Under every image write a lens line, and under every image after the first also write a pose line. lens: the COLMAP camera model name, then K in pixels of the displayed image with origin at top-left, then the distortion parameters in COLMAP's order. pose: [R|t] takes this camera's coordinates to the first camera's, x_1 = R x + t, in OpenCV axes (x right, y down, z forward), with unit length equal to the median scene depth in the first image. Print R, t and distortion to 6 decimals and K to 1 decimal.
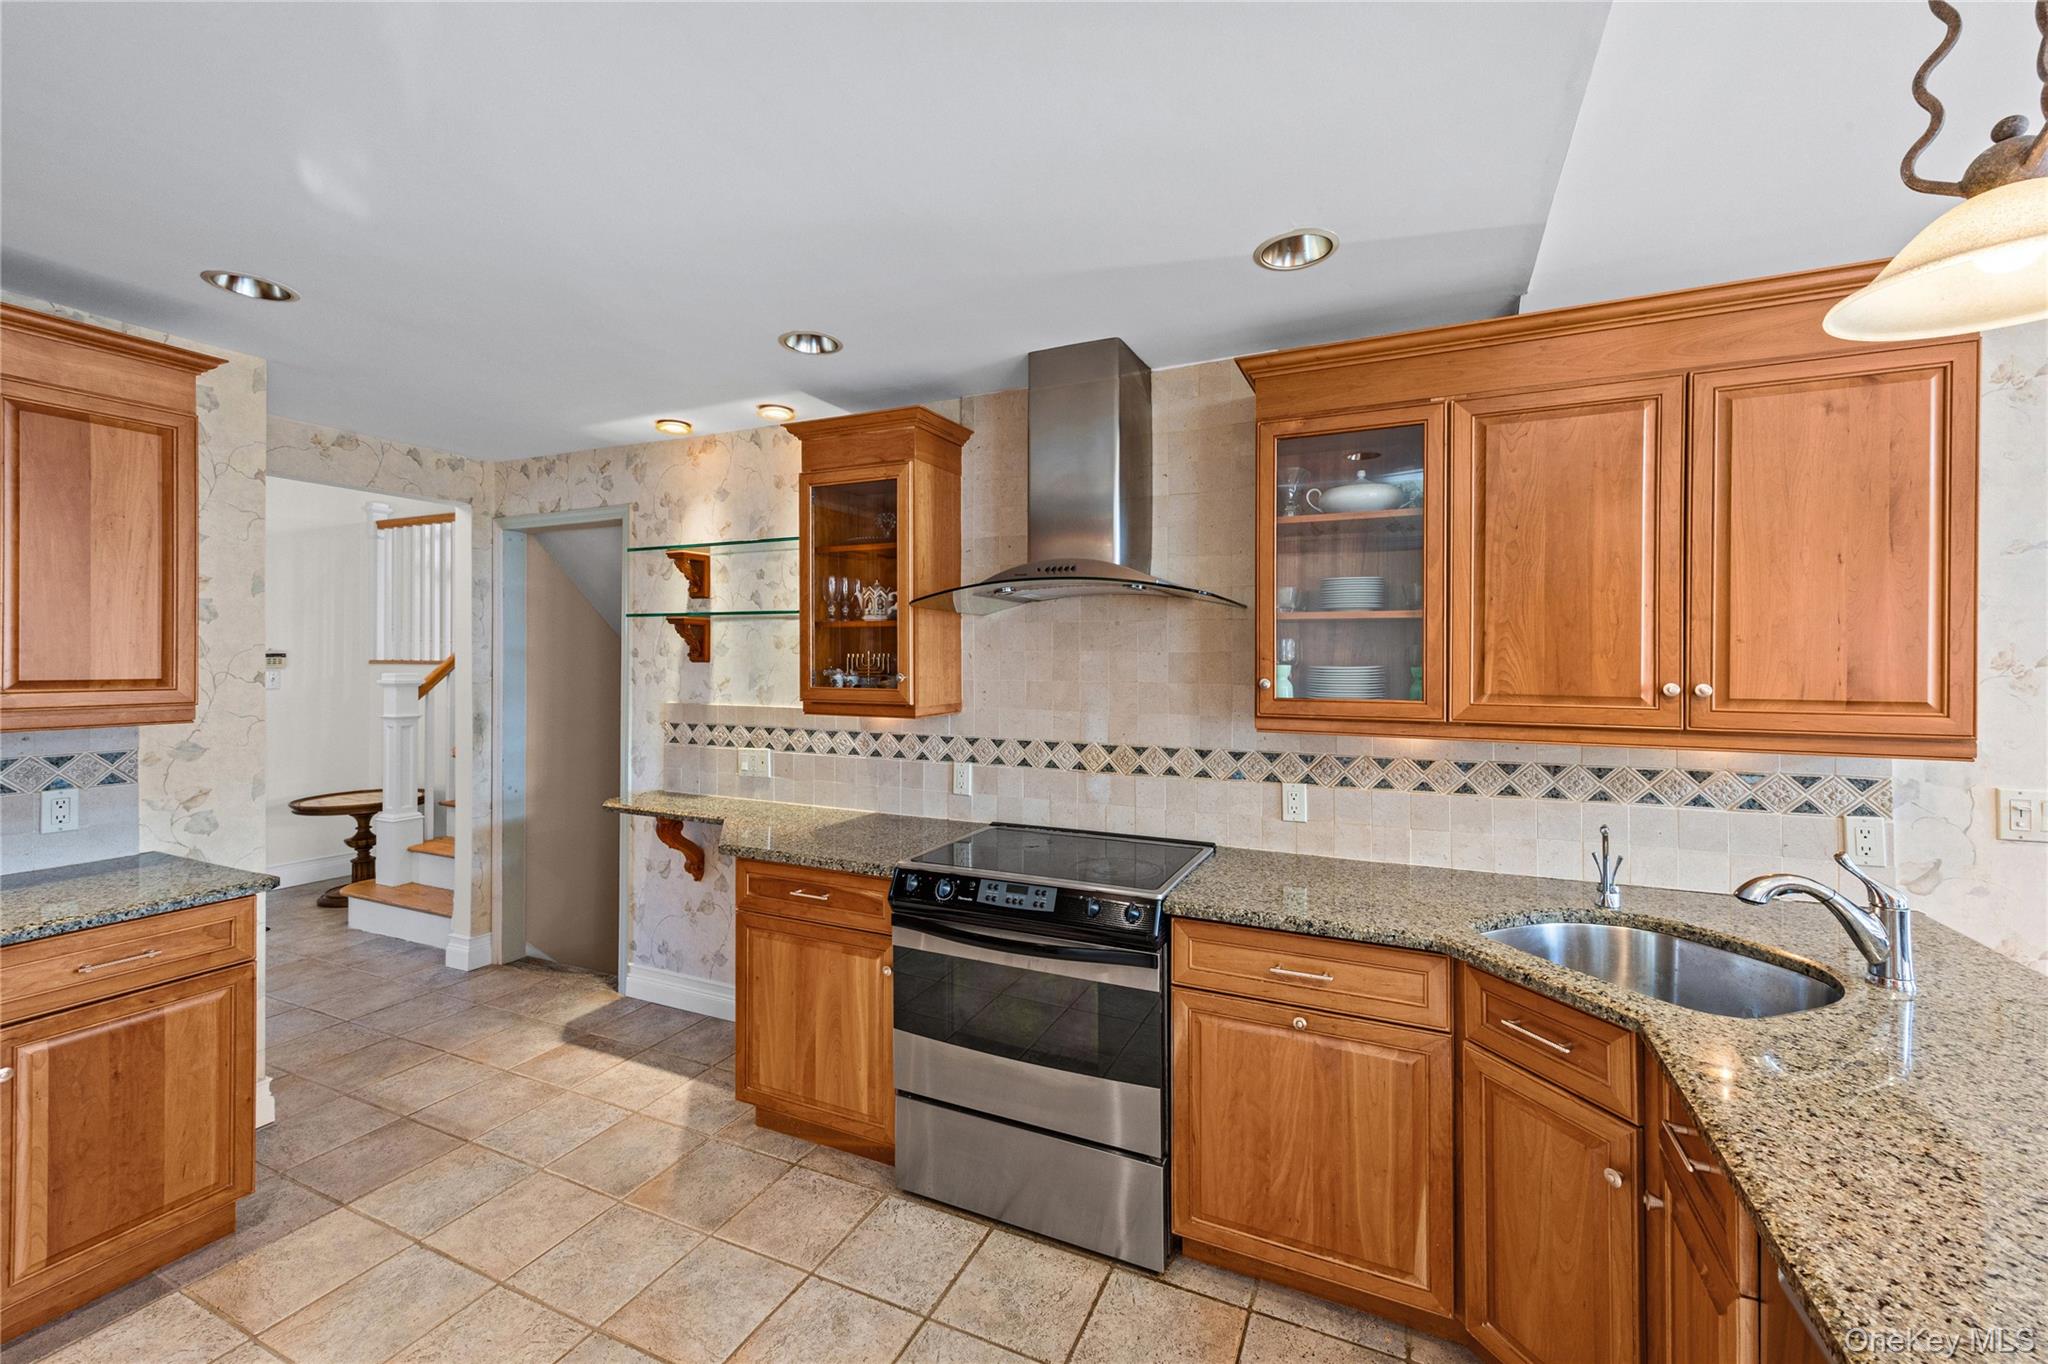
lens RADIAL K [[829.3, 0, 1029.7], [0, 829.3, 671.8], [0, 0, 1]] dist [0.009453, -0.000939]
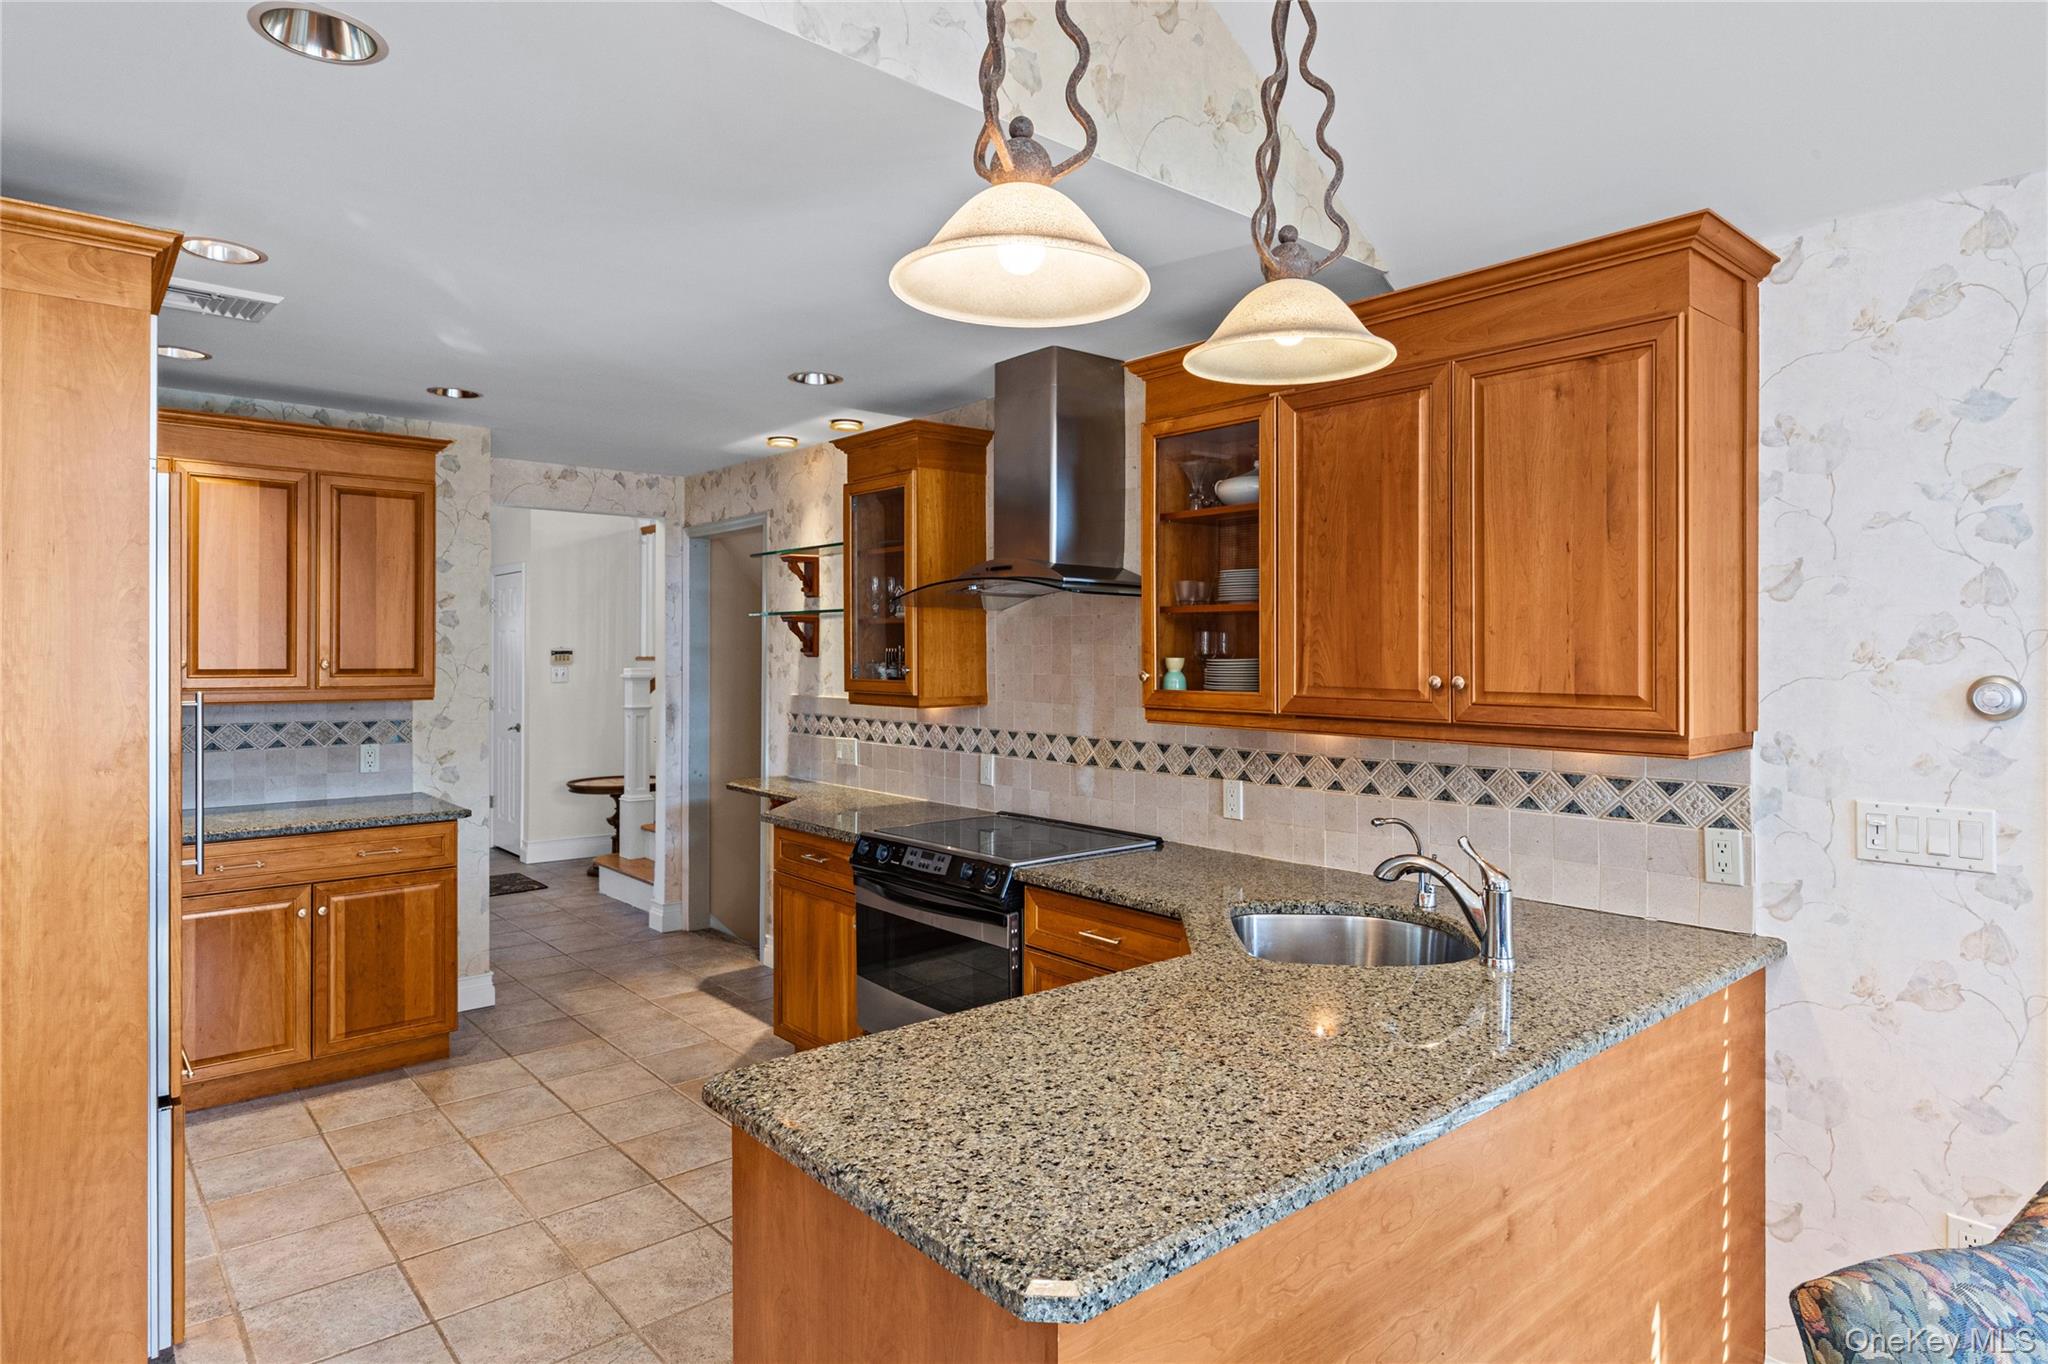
lens RADIAL K [[1136.1, 0, 1030.4], [0, 1136.1, 674.9], [0, 0, 1]] dist [-0.003012, 0.001871]
pose [[0.913193, 0.005116, -0.407496, 0.706215], [-0.003960, 0.999985, 0.003681, 0.007895], [0.407508, -0.001747, 0.913200, -0.342460]]
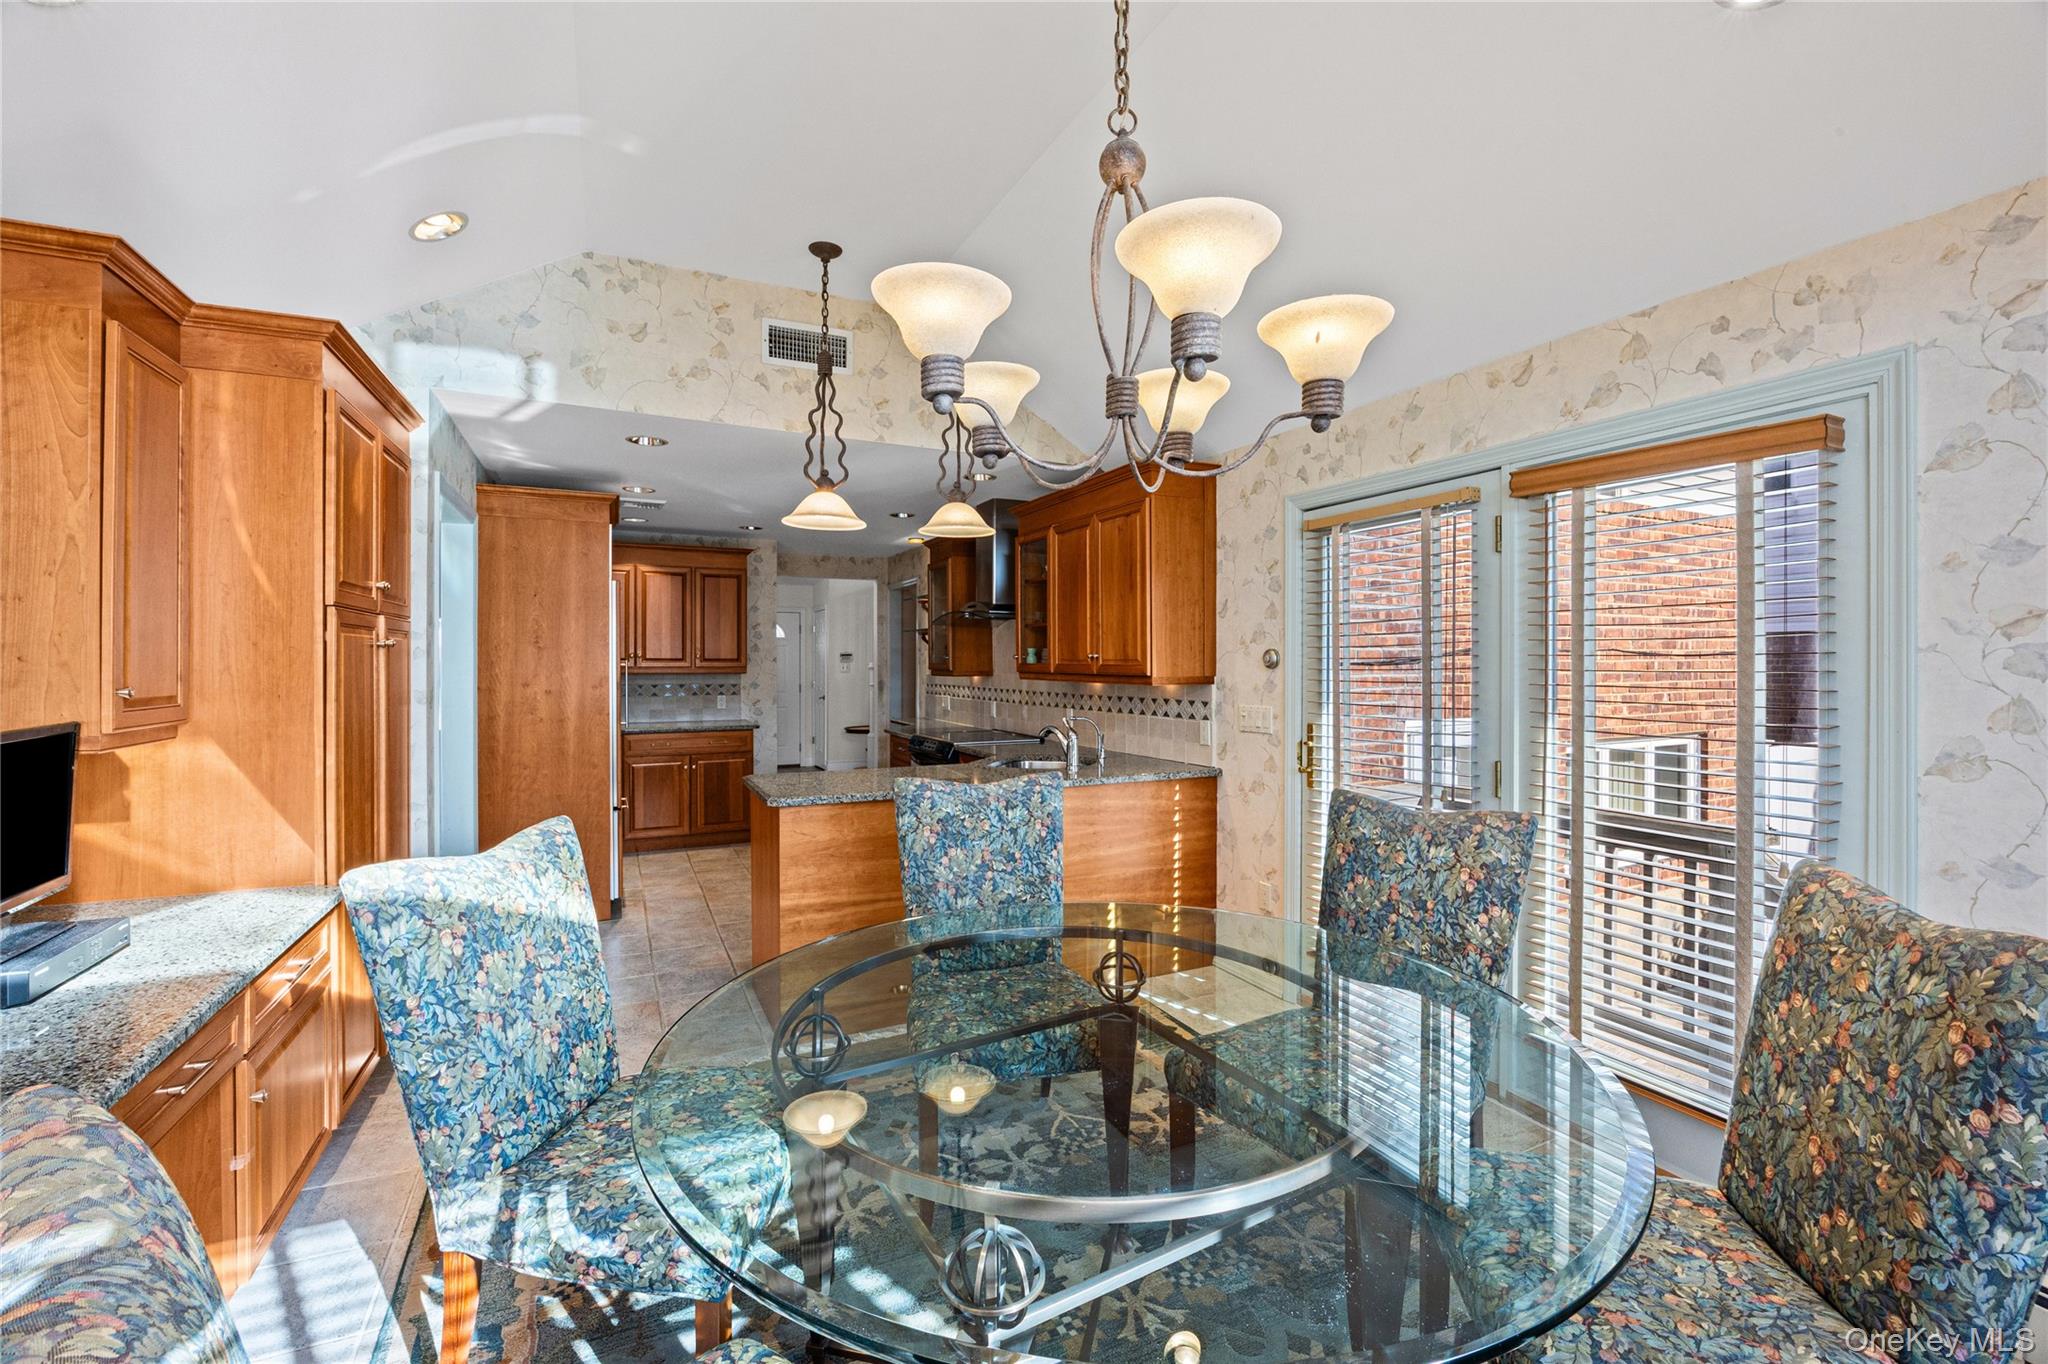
lens RADIAL K [[852.5, 0, 1027.7], [0, 852.5, 689.0], [0, 0, 1]] dist [-0.001676, 0.000212]
pose [[0.775590, 0.015334, -0.631051, 1.678967], [-0.006239, 0.999842, 0.016627, 0.059524], [0.631206, -0.008958, 0.775564, -0.711476]]
